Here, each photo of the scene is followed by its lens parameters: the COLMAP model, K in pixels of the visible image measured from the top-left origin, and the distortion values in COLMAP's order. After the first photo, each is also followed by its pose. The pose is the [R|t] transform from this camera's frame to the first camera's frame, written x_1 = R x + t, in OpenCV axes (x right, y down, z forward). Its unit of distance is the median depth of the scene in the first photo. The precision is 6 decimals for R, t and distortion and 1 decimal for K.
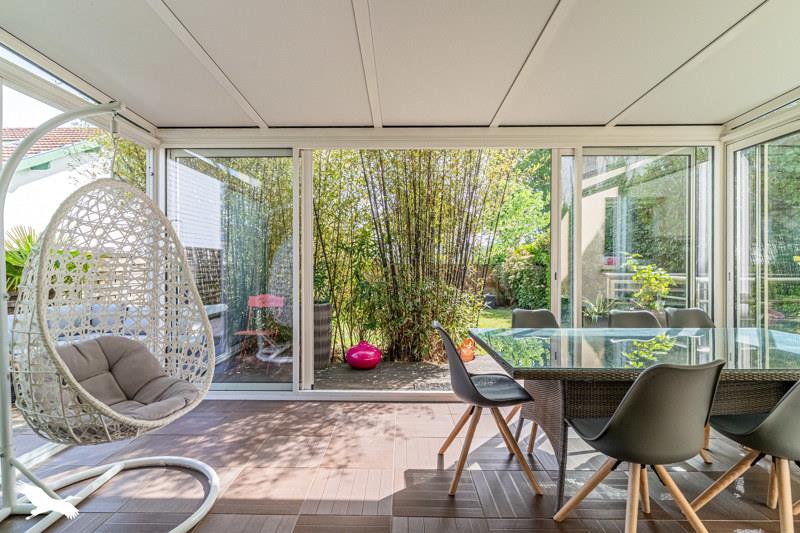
lens RADIAL K [[394.8, 0, 400.0], [0, 394.8, 266.5], [0, 0, 1]] dist [-0.022025, -0.000124]
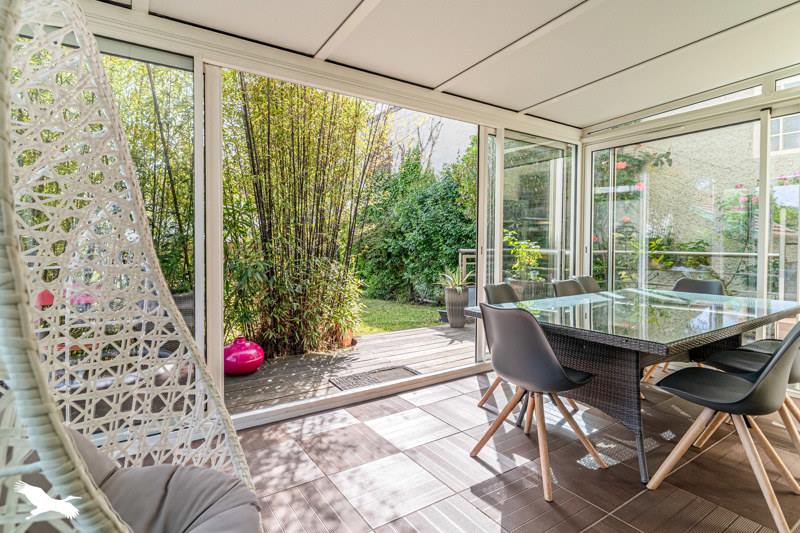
lens RADIAL K [[386.3, 0, 398.2], [0, 386.3, 252.3], [0, 0, 1]] dist [-0.002566, -0.000440]
pose [[0.832253, -0.011092, 0.554285, -0.355769], [0.001257, 0.999835, 0.018121, 0.009847], [-0.554395, -0.014384, 0.832129, 0.283749]]
